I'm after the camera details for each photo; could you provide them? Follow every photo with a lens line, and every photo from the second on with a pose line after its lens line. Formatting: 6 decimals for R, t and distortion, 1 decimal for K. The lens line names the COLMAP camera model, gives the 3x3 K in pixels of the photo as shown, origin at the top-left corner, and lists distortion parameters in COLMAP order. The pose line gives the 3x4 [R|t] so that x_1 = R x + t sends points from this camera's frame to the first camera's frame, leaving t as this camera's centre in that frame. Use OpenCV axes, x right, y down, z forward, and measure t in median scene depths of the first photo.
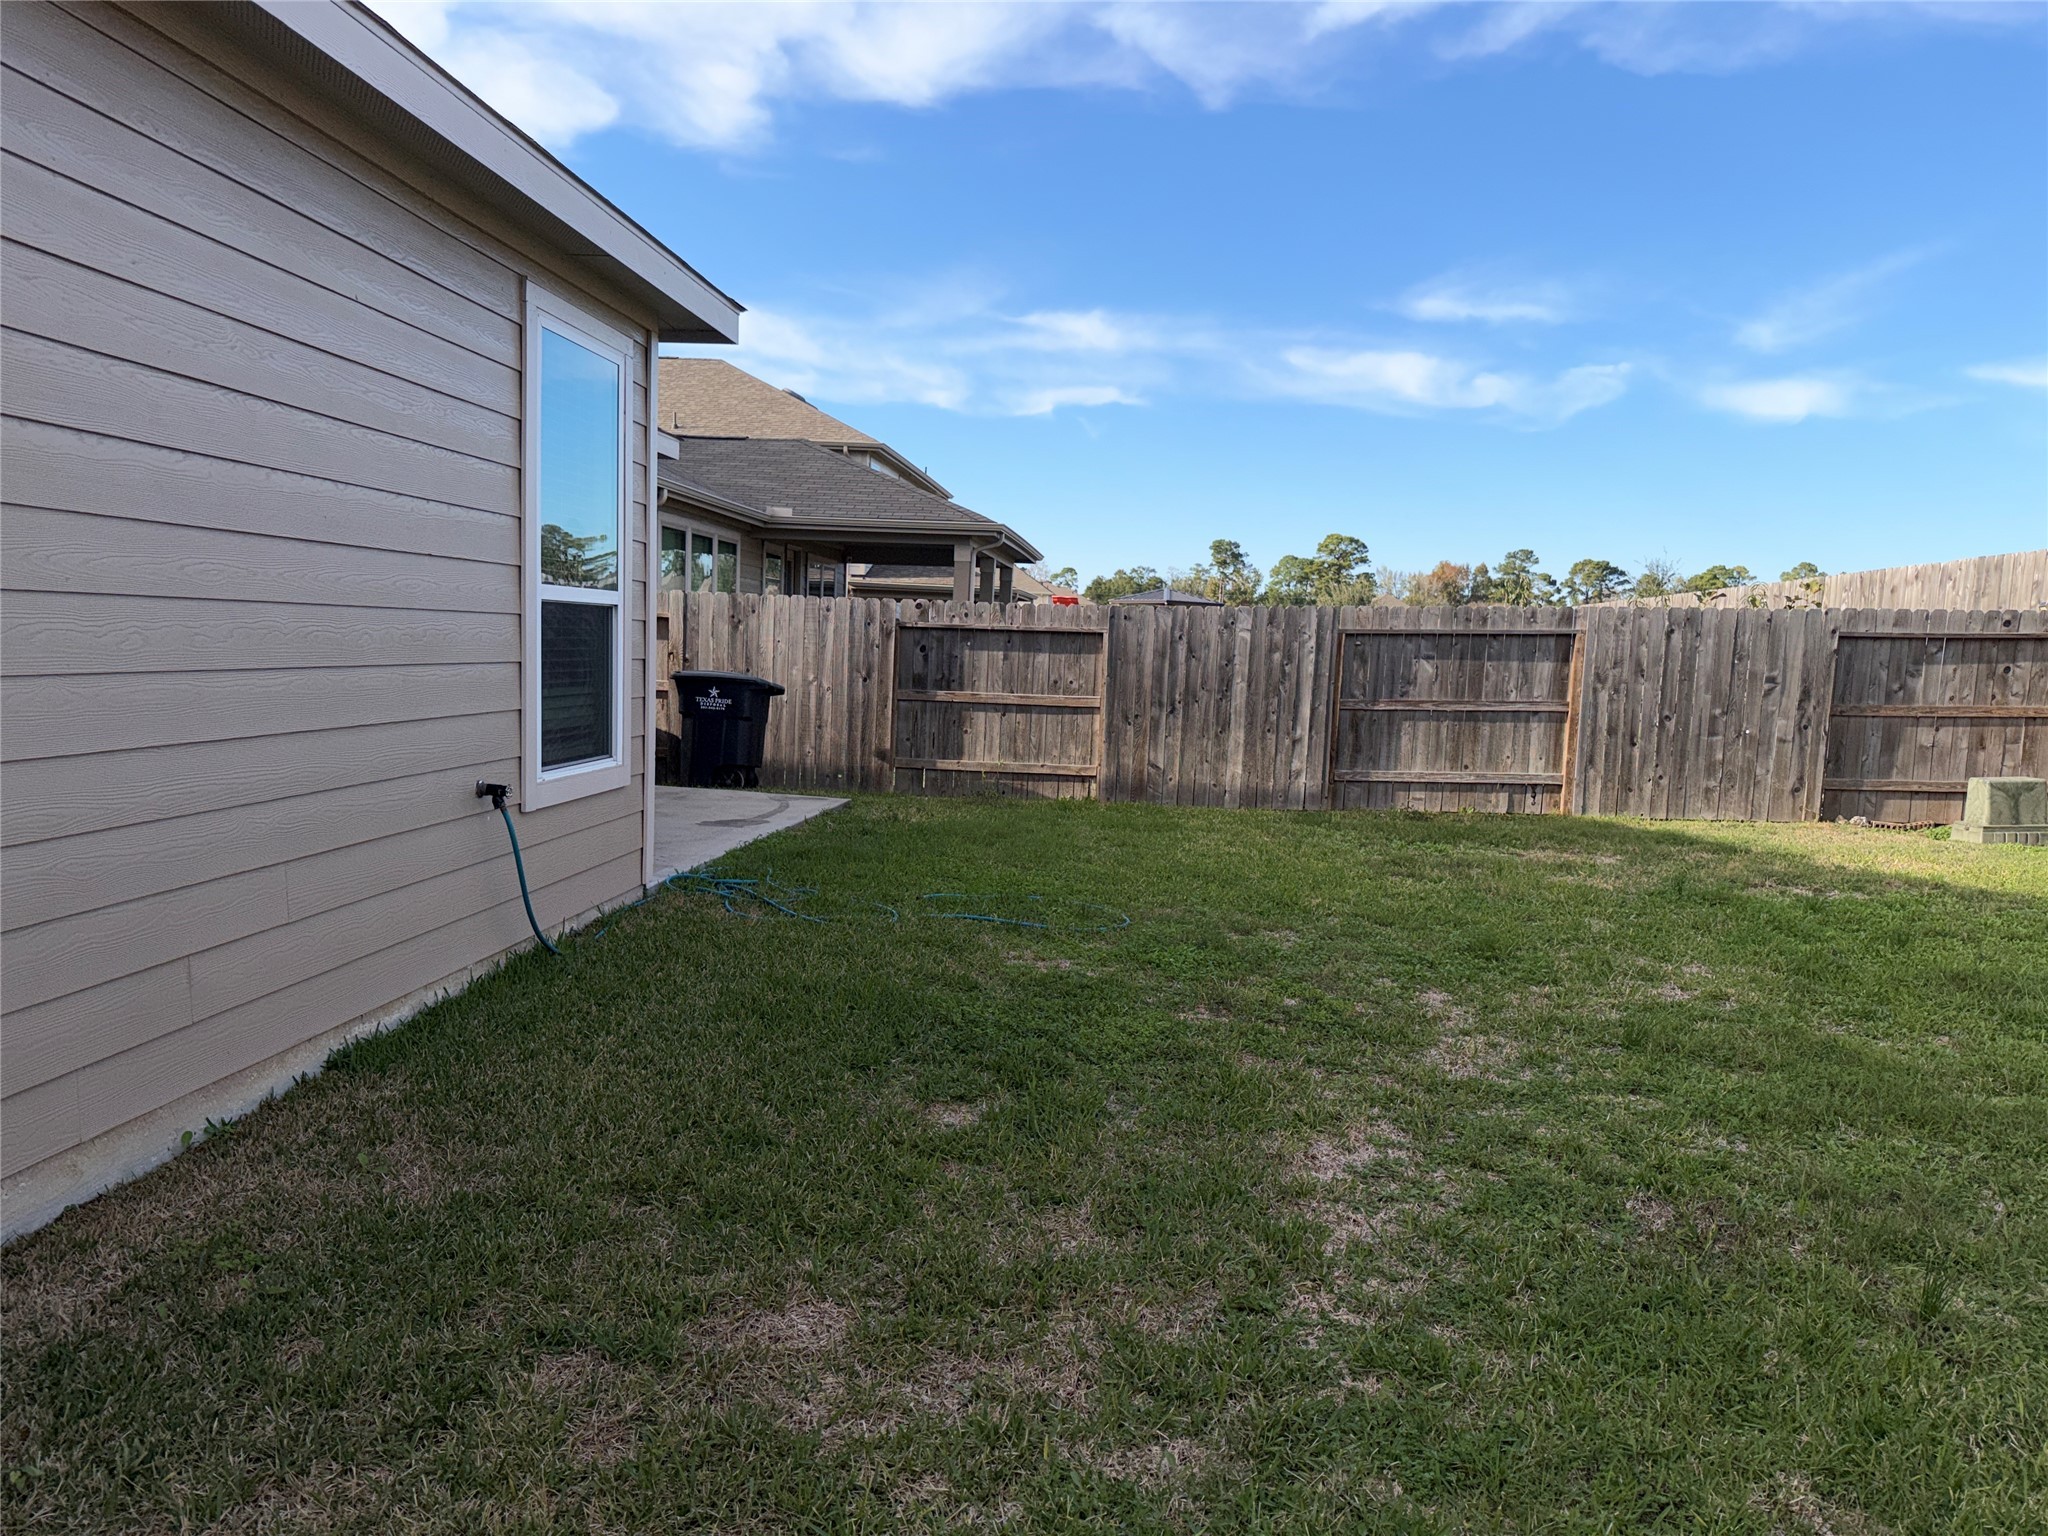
lens RADIAL K [[1438.6, 0, 1024.0], [0, 1438.6, 768.0], [0, 0, 1]] dist [0.084174, -0.133990]
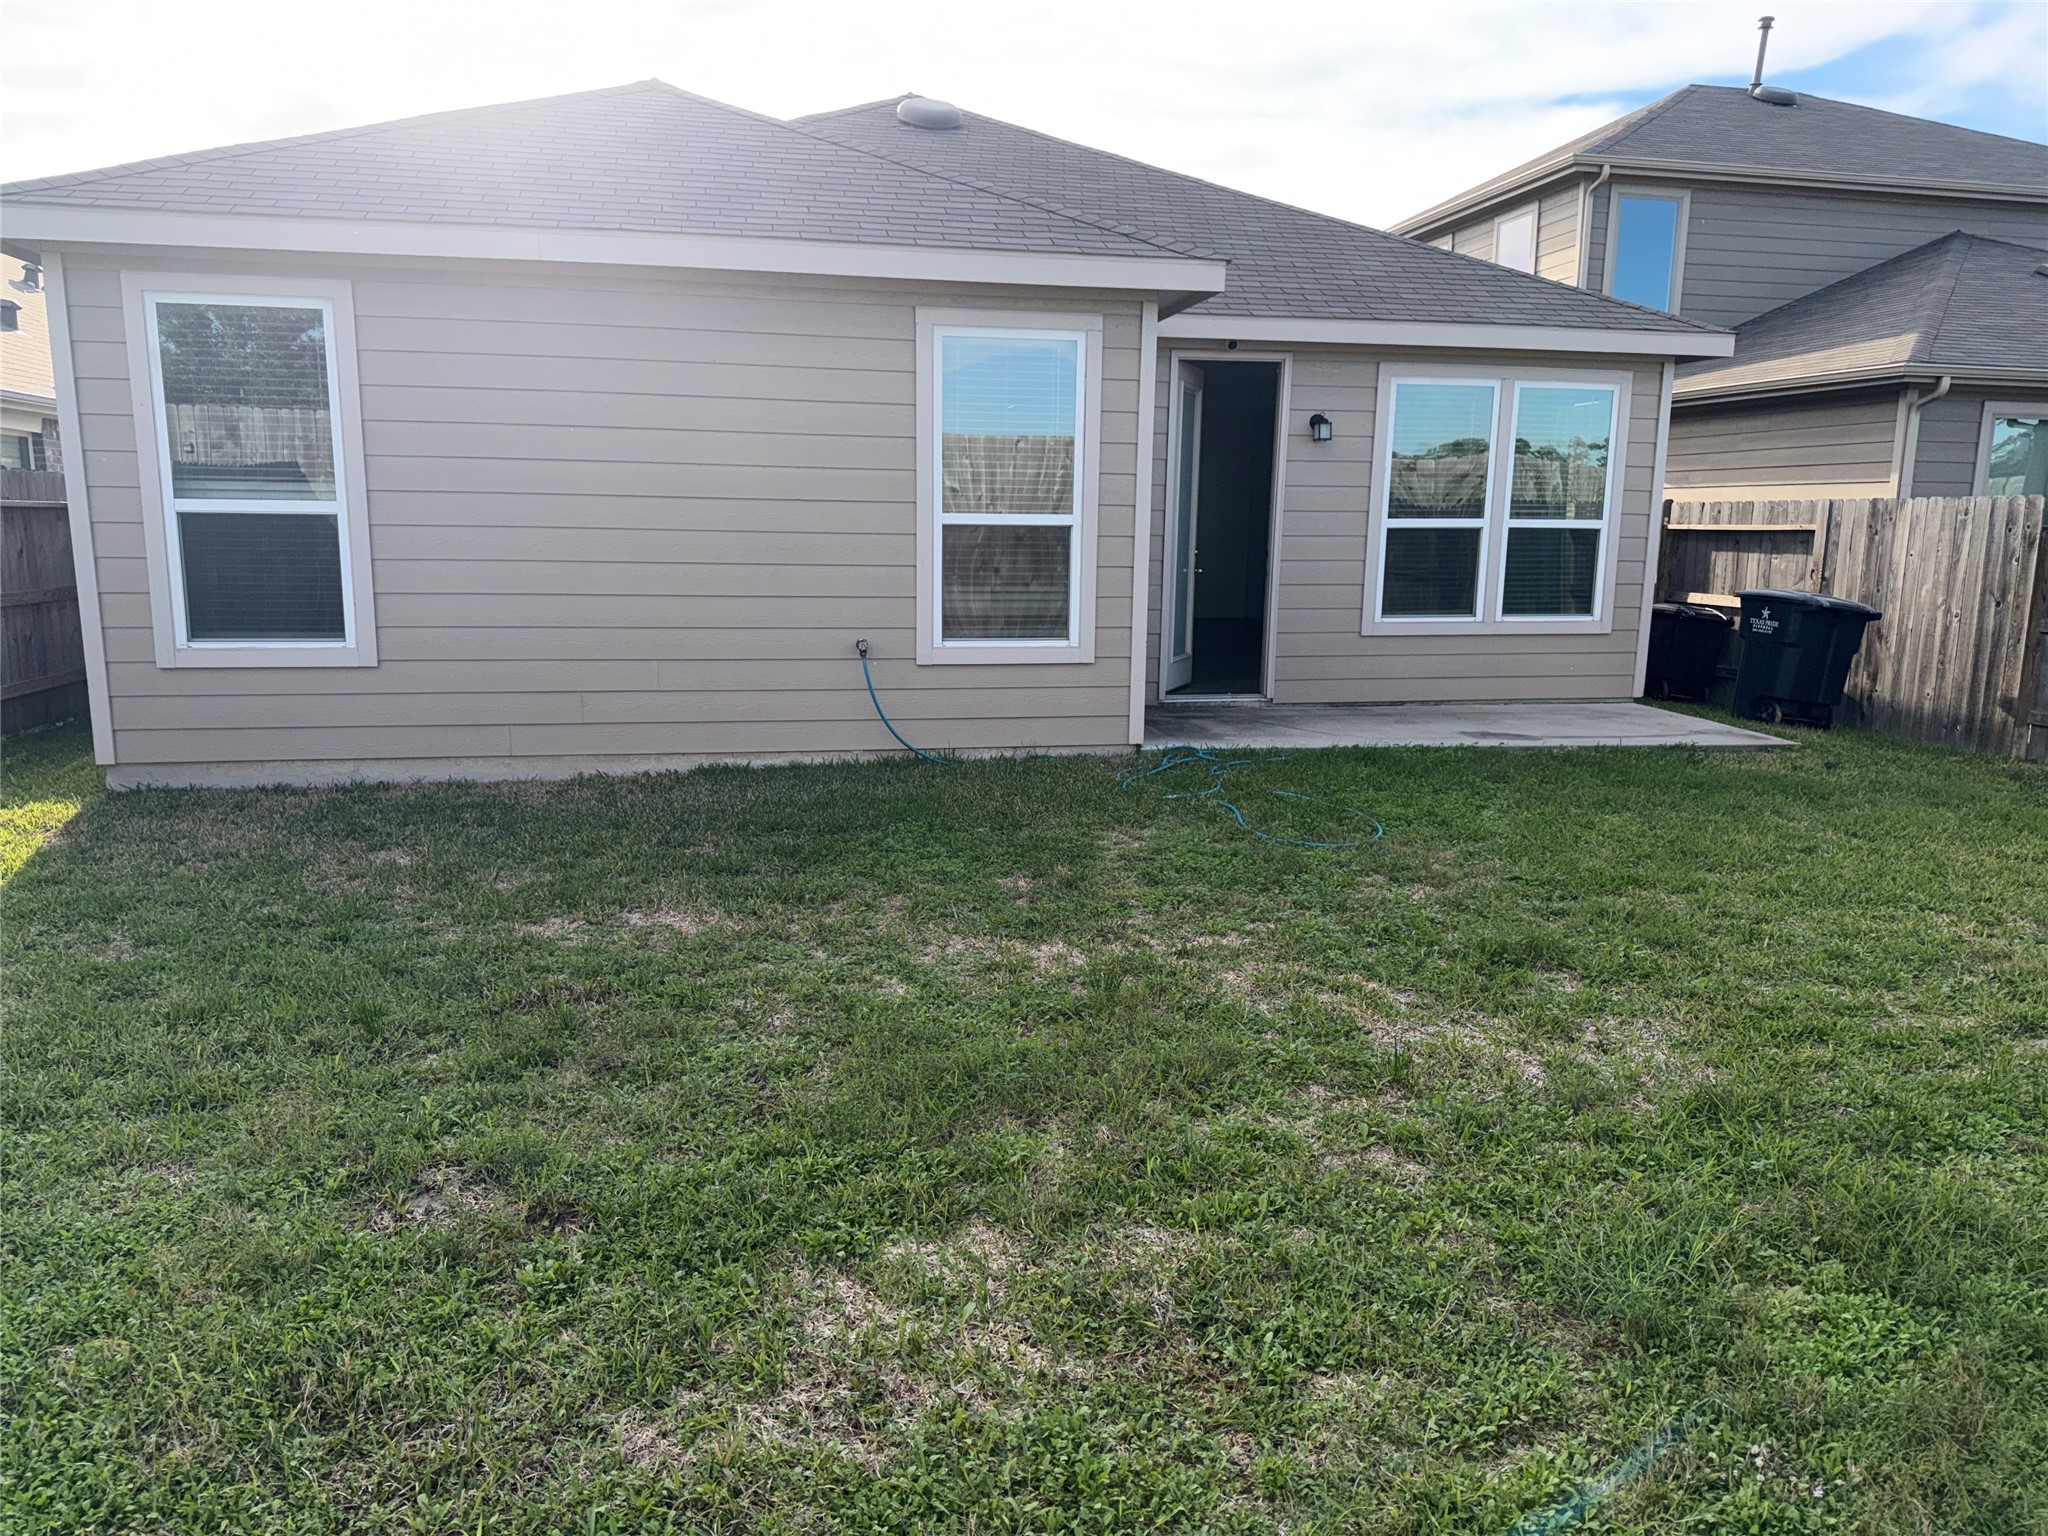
lens RADIAL K [[1438.6, 0, 1024.0], [0, 1438.6, 768.0], [0, 0, 1]] dist [0.084174, -0.133990]
pose [[0.271871, 0.123999, -0.954311, 0.493164], [-0.085515, 0.990854, 0.104386, -0.011953], [0.958527, 0.053229, 0.279988, 0.298237]]
